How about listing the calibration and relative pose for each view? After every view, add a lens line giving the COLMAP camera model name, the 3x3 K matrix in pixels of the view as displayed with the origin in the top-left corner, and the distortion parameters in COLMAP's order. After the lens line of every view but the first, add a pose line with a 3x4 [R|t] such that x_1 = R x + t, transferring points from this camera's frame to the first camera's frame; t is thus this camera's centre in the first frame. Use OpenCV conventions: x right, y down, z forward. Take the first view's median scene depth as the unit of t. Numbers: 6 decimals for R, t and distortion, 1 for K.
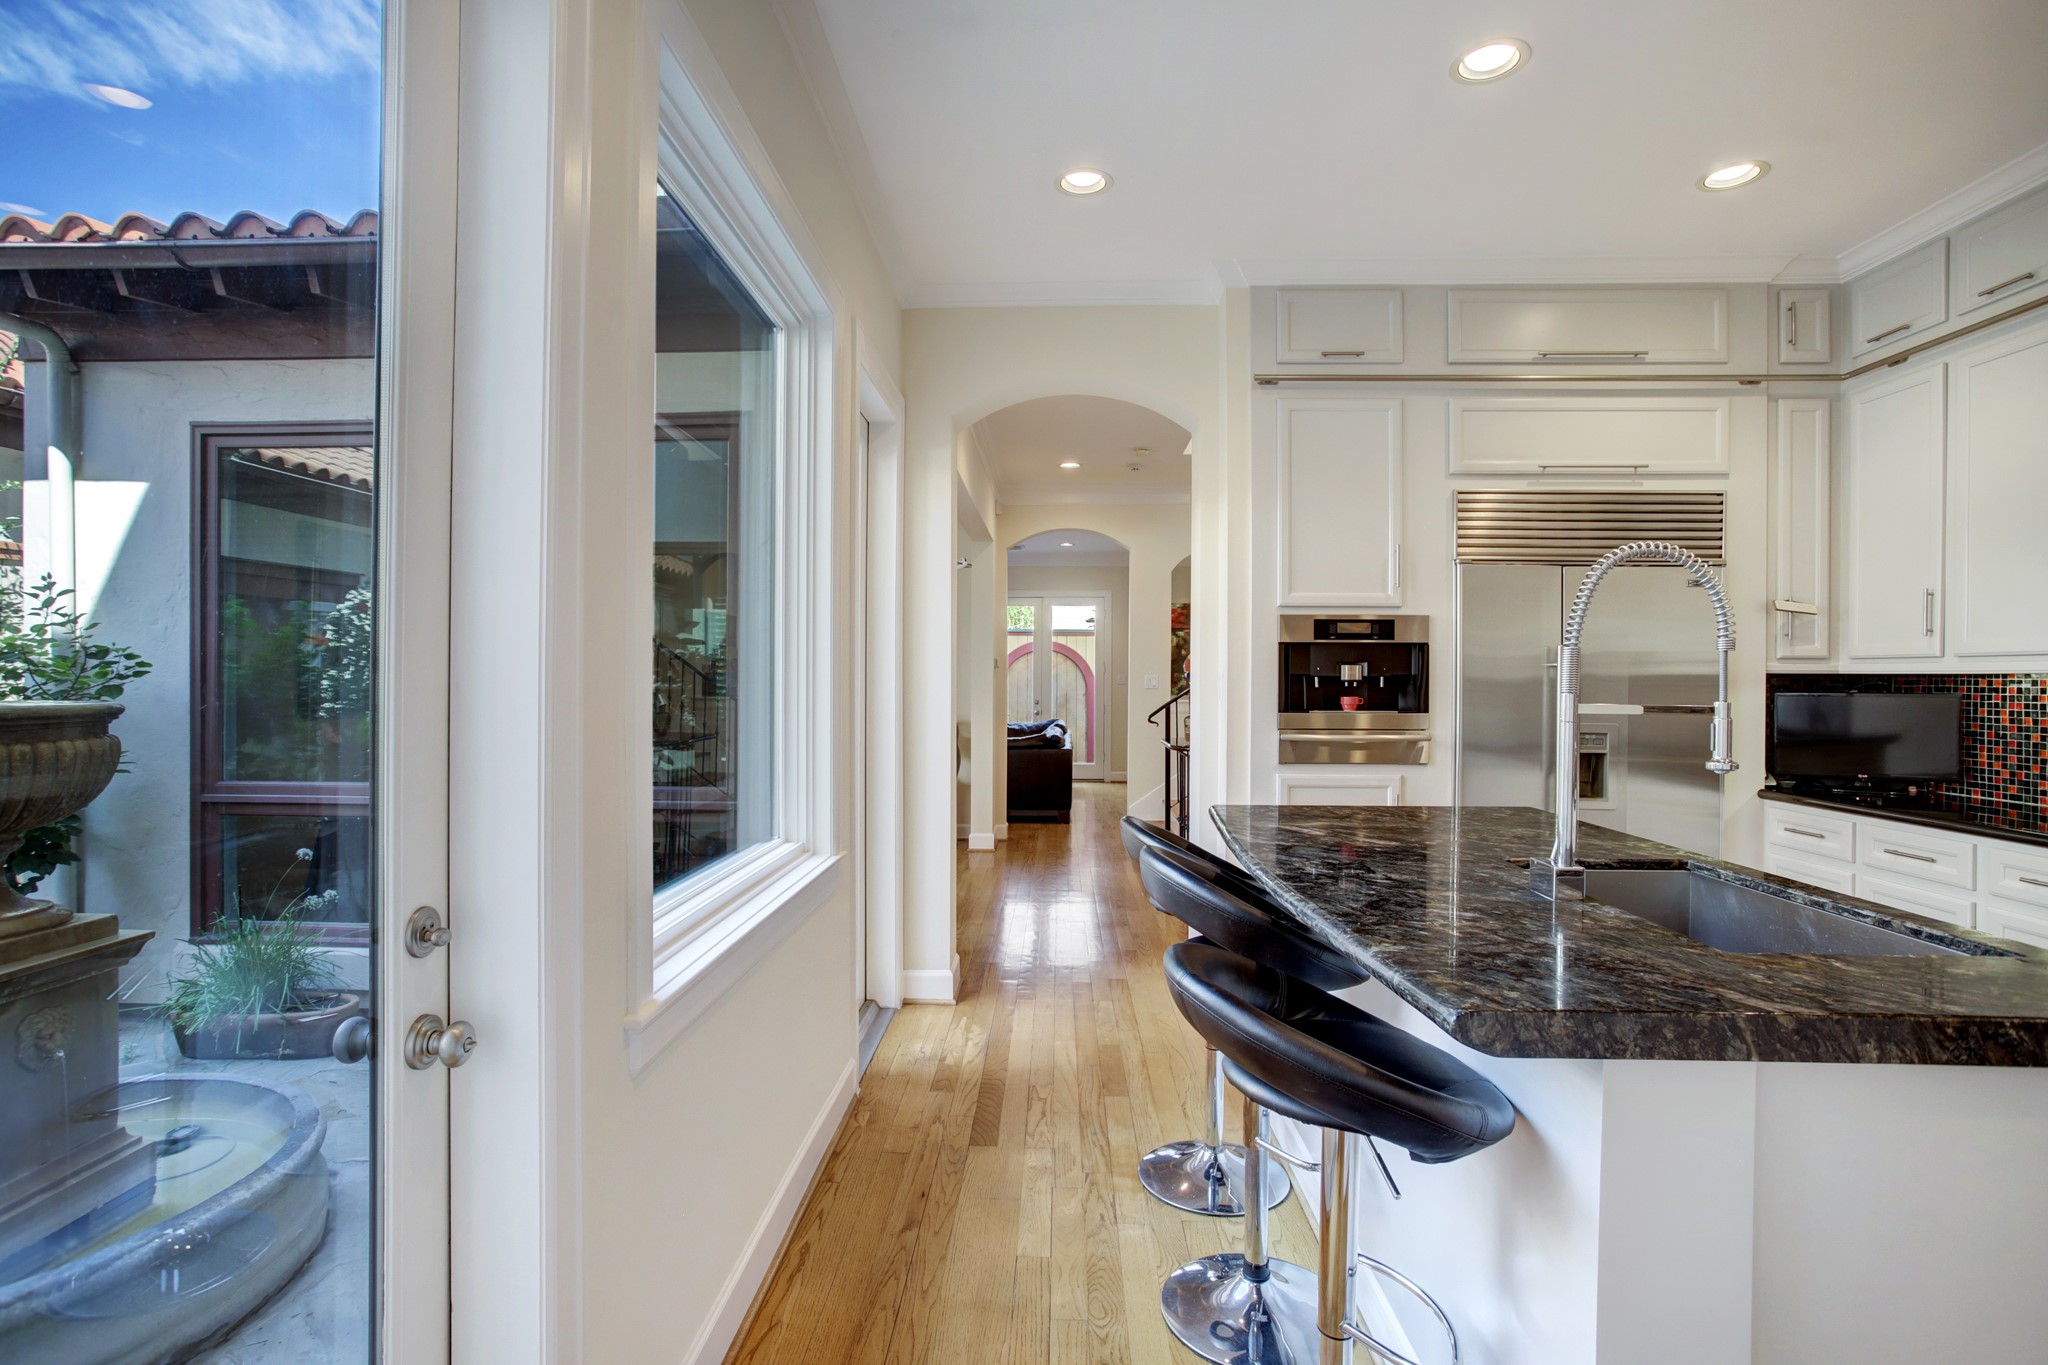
lens RADIAL K [[1001.7, 0, 1024.0], [0, 1001.7, 682.5], [0, 0, 1]] dist [-0.042505, 0.022250]
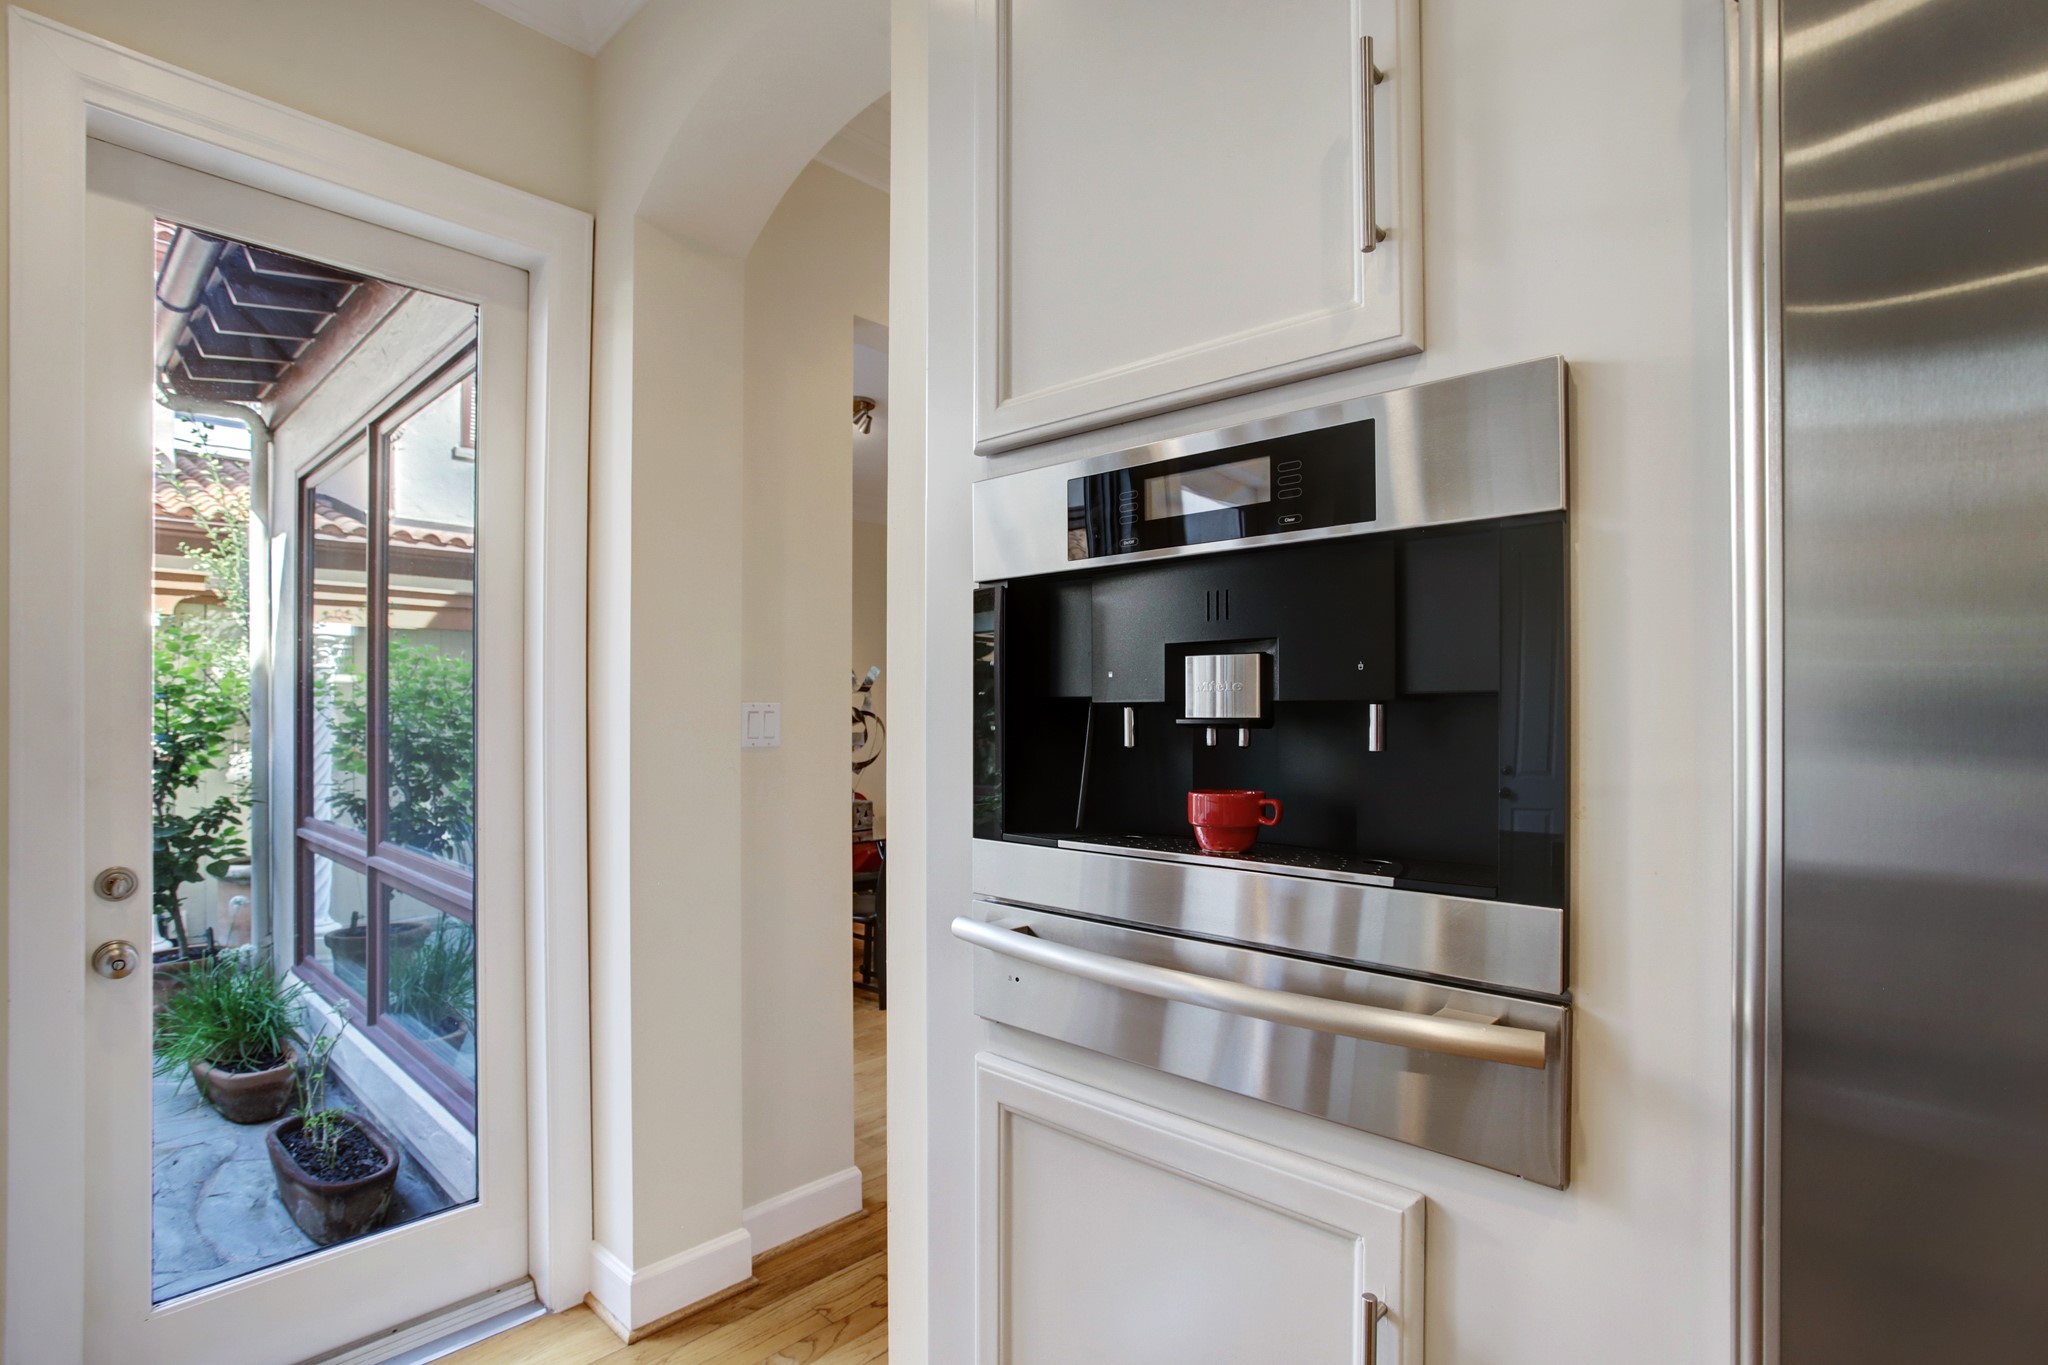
lens RADIAL K [[1023.9, 0, 992.1], [0, 1023.9, 711.0], [0, 0, 1]] dist [-0.019428, -0.000001]
pose [[0.735637, -0.003815, -0.677366, 0.448427], [-0.003851, 0.999944, -0.009814, -0.002076], [0.677365, 0.009828, 0.735581, 0.787737]]
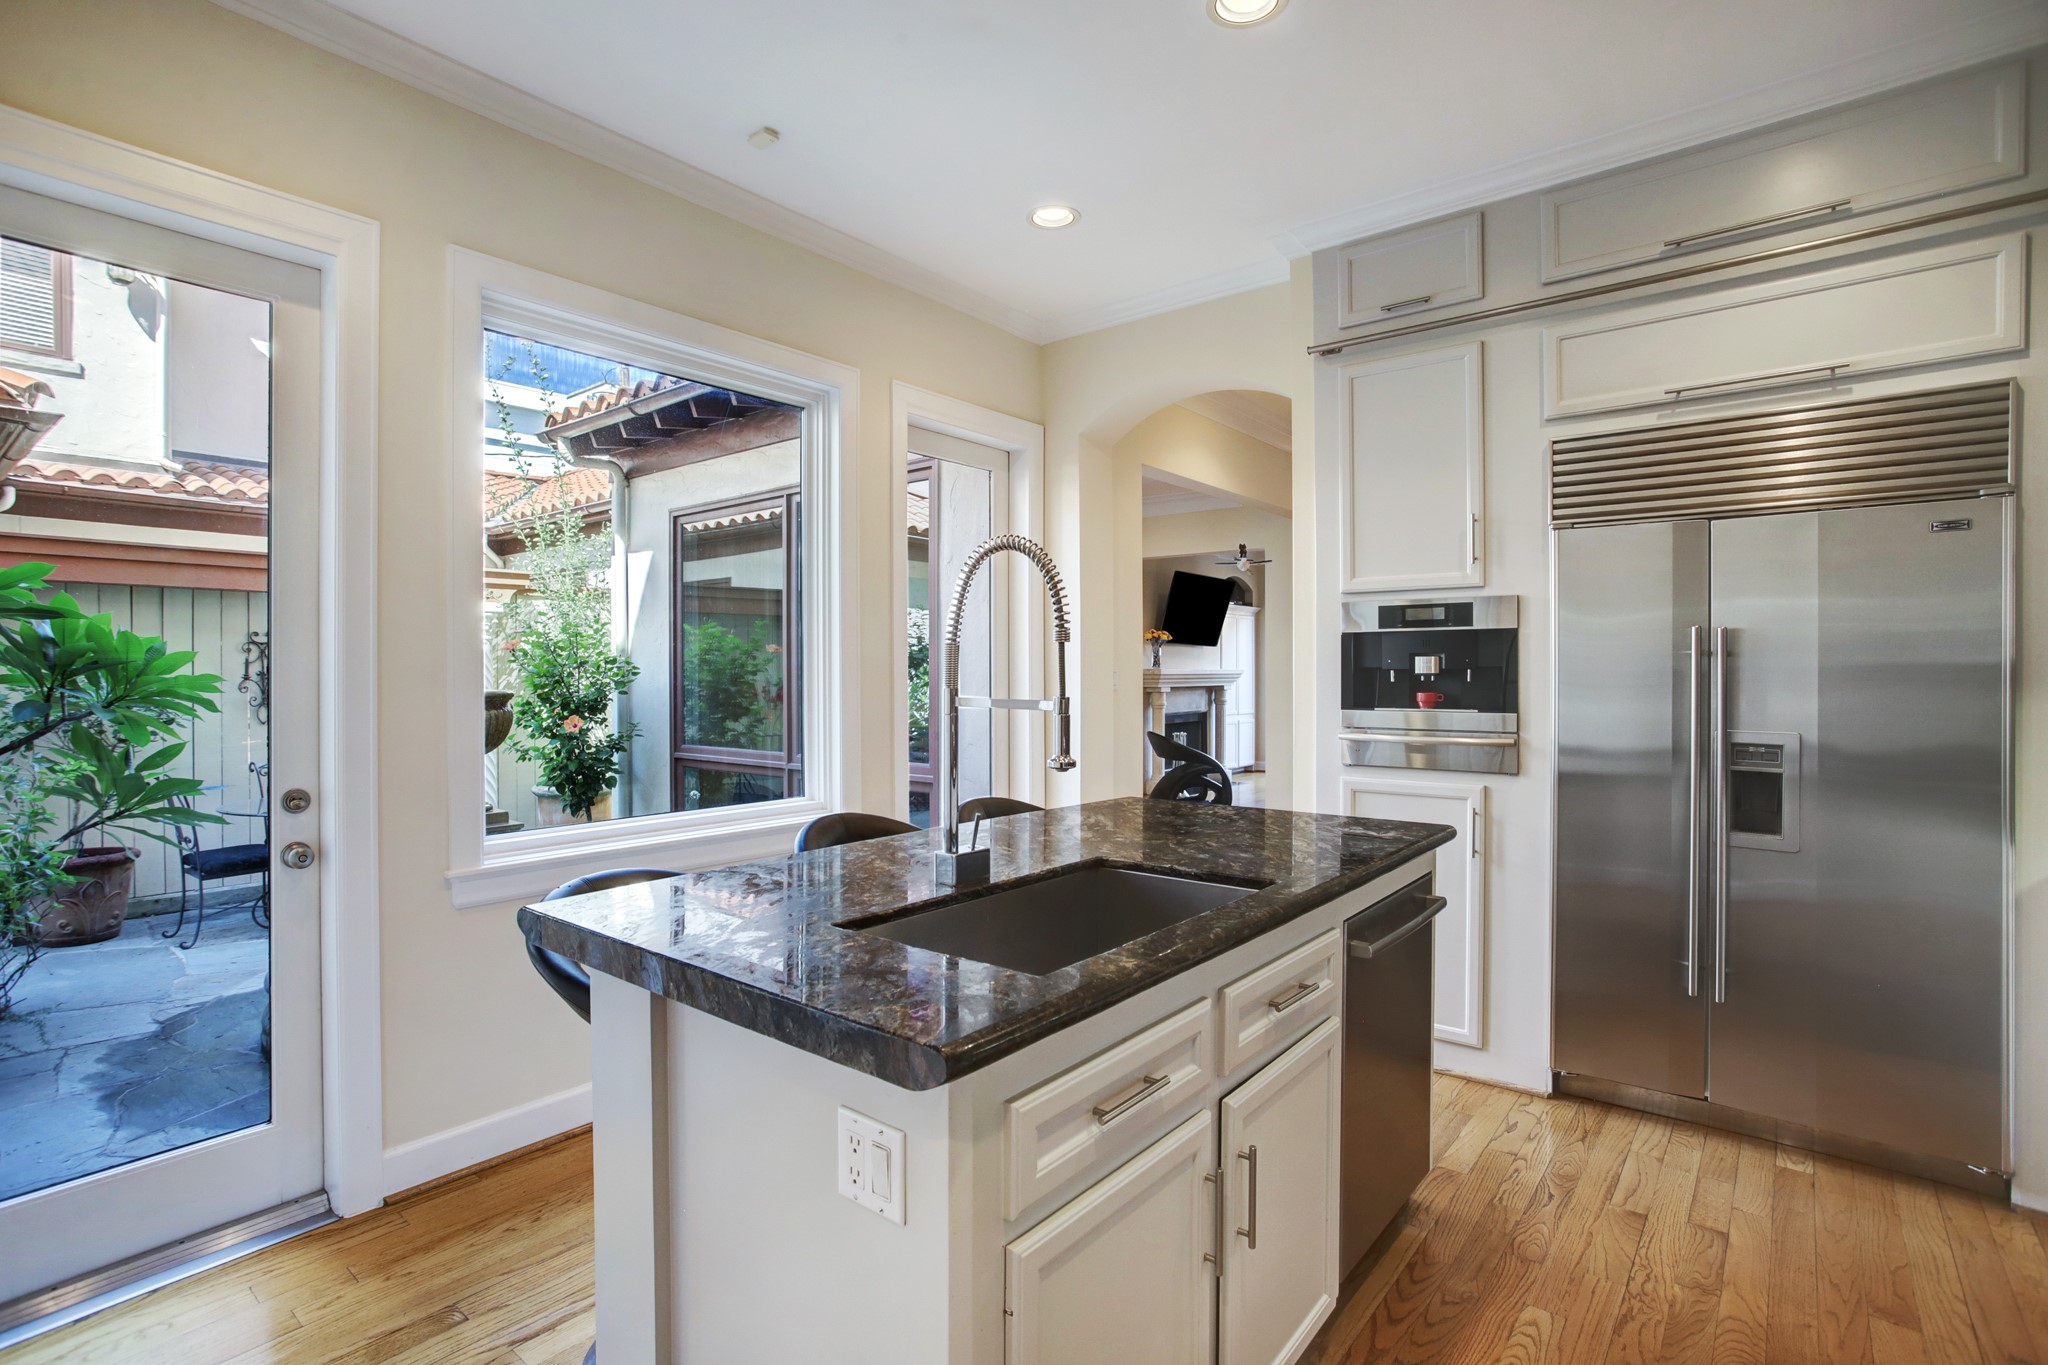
lens RADIAL K [[995.1, 0, 1000.0], [0, 995.1, 673.1], [0, 0, 1]] dist [-0.048443, 0.031960]
pose [[0.797219, -0.005166, -0.603668, 0.550108], [0.001160, 0.999975, -0.007026, 0.002491], [0.603689, 0.004901, 0.797205, 0.087824]]
